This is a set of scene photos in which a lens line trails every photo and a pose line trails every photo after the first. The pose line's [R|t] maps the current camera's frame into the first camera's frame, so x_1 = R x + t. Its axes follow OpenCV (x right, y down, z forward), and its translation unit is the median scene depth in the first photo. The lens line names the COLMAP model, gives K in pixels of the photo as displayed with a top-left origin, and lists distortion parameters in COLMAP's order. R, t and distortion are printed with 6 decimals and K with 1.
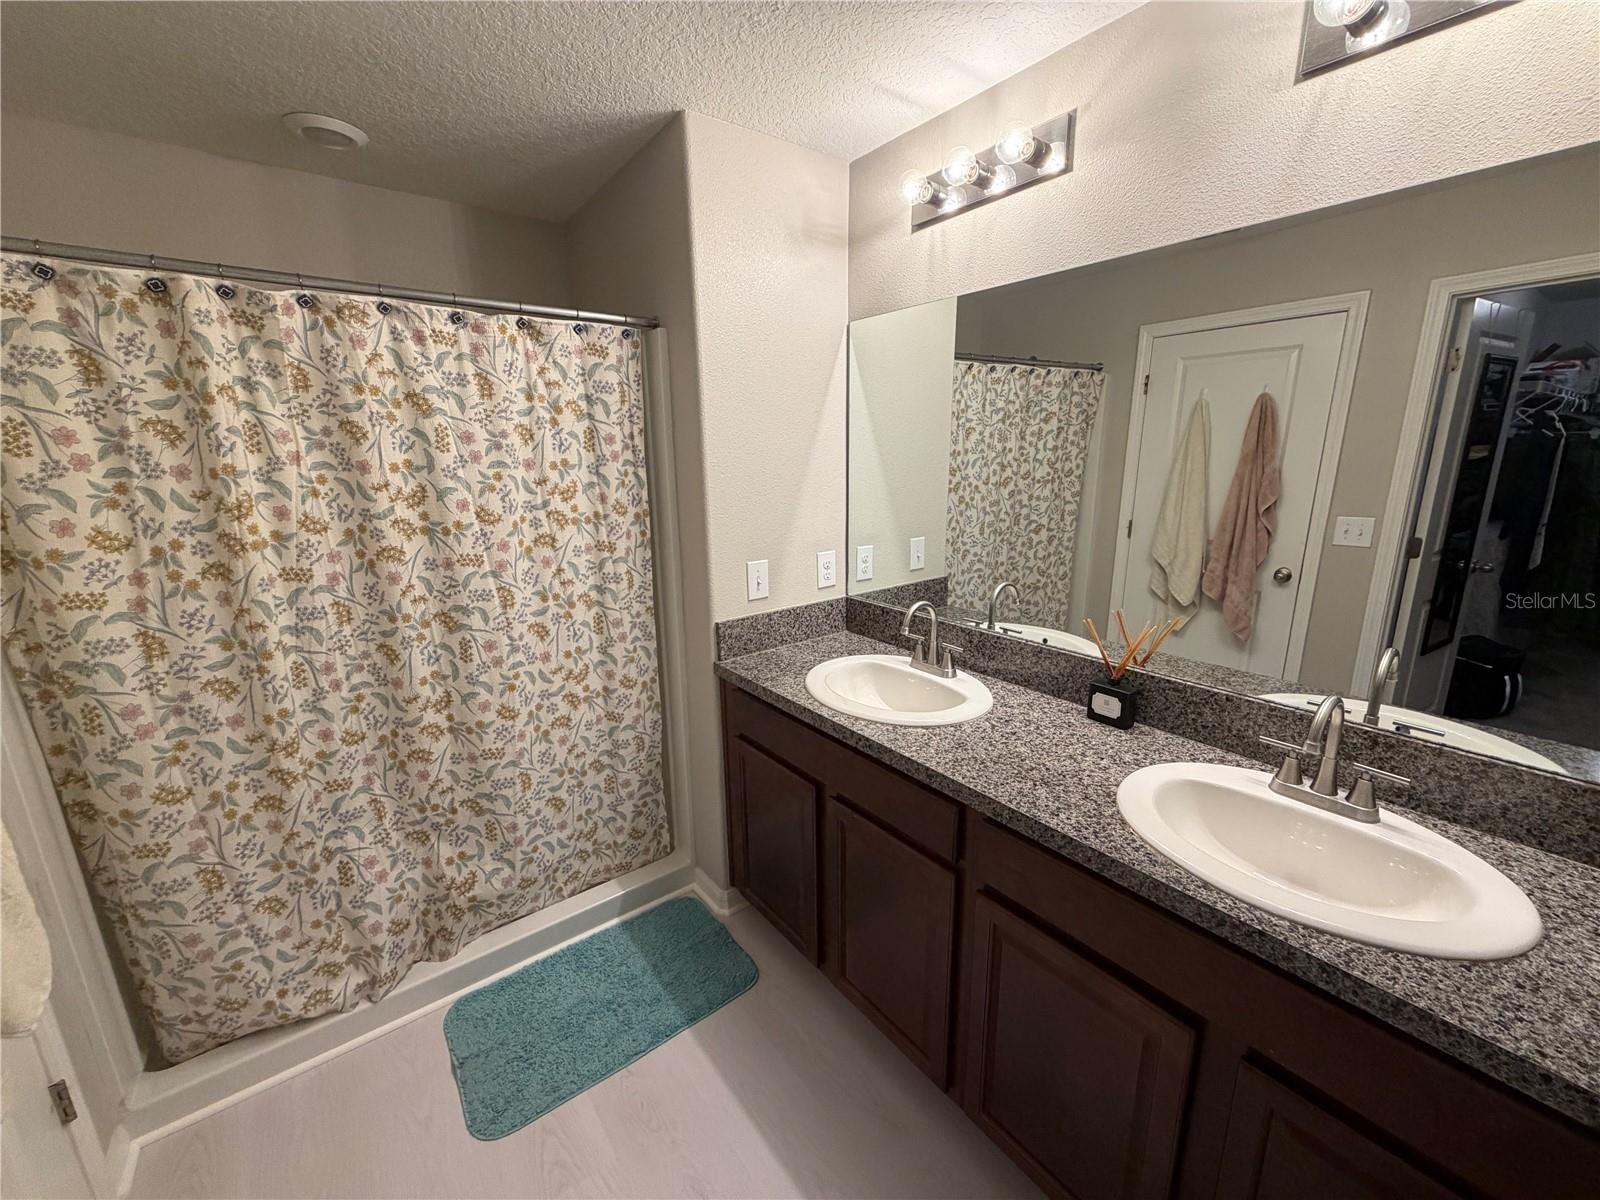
lens RADIAL K [[641.5, 0, 793.6], [0, 641.5, 597.8], [0, 0, 1]] dist [-0.000357, -0.000073]
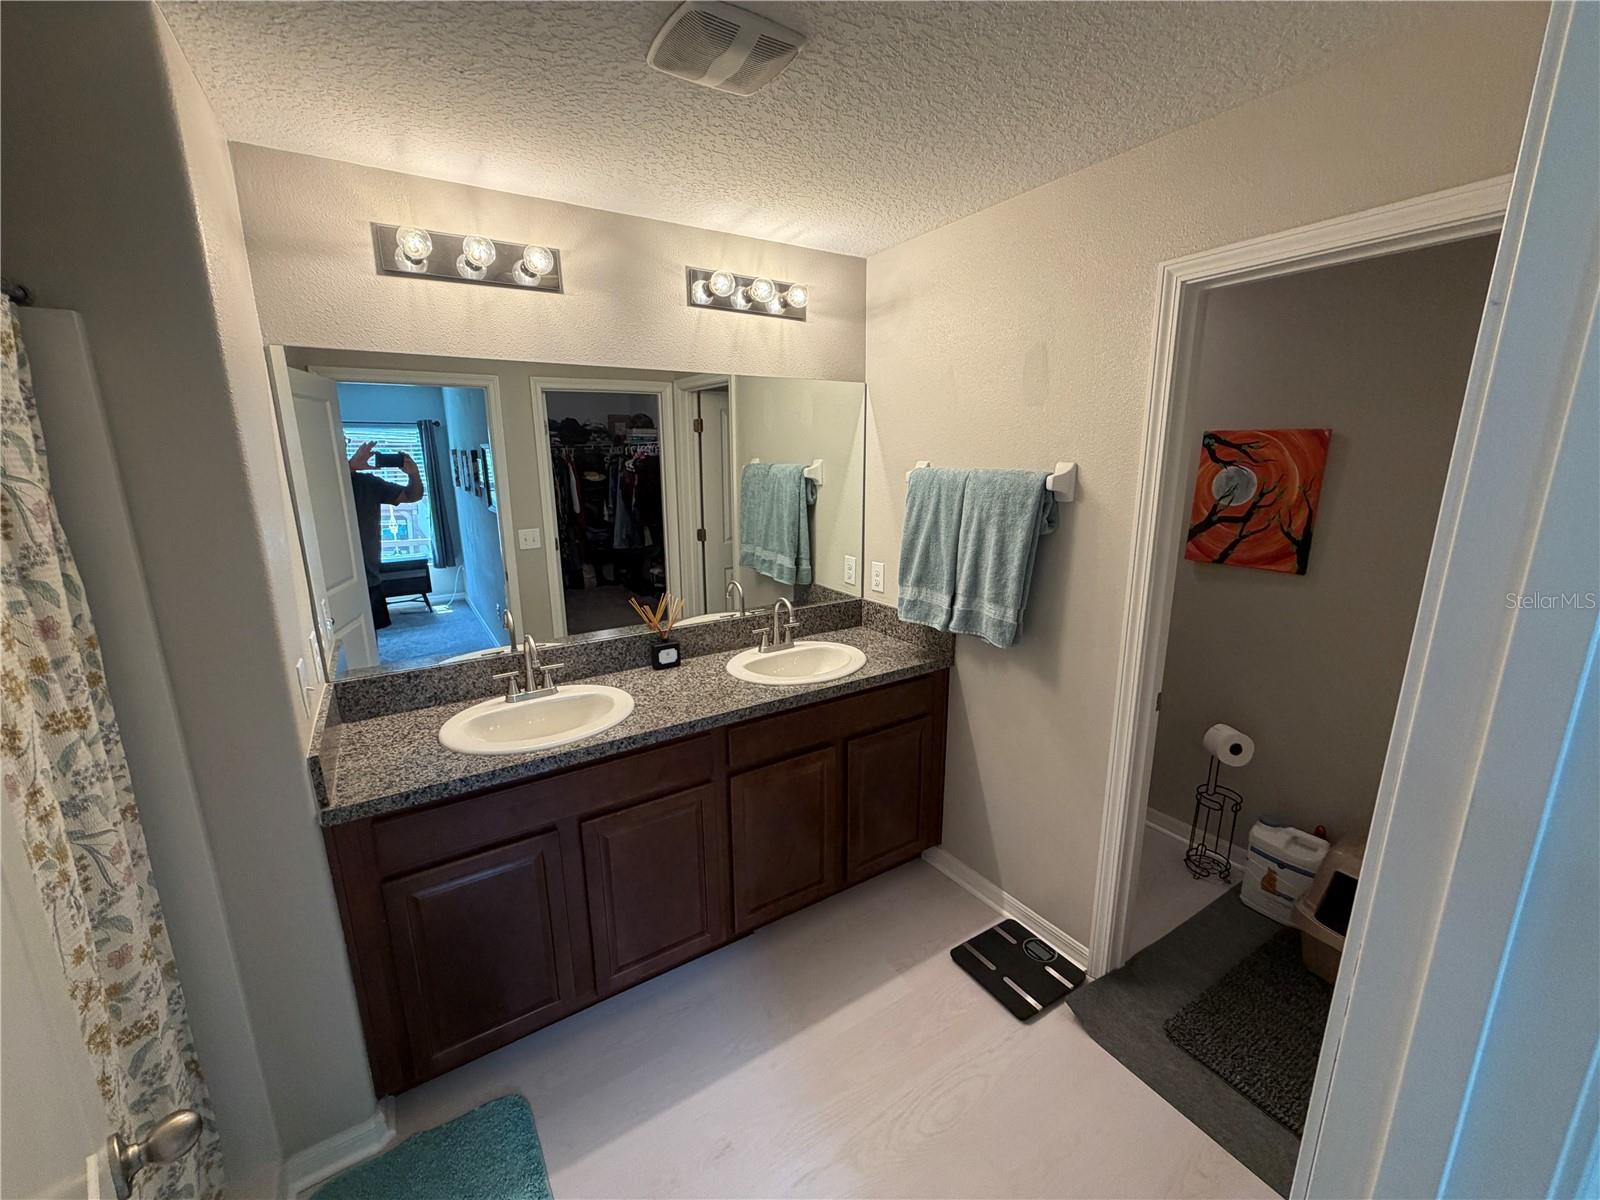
lens RADIAL K [[641.5, 0, 792.9], [0, 641.5, 602.4], [0, 0, 1]] dist [-0.000357, -0.000073]
pose [[0.079760, -0.209035, 0.974650, -0.951661], [0.236004, 0.953926, 0.185277, -0.168573], [-0.968473, 0.215243, 0.125418, 0.477758]]
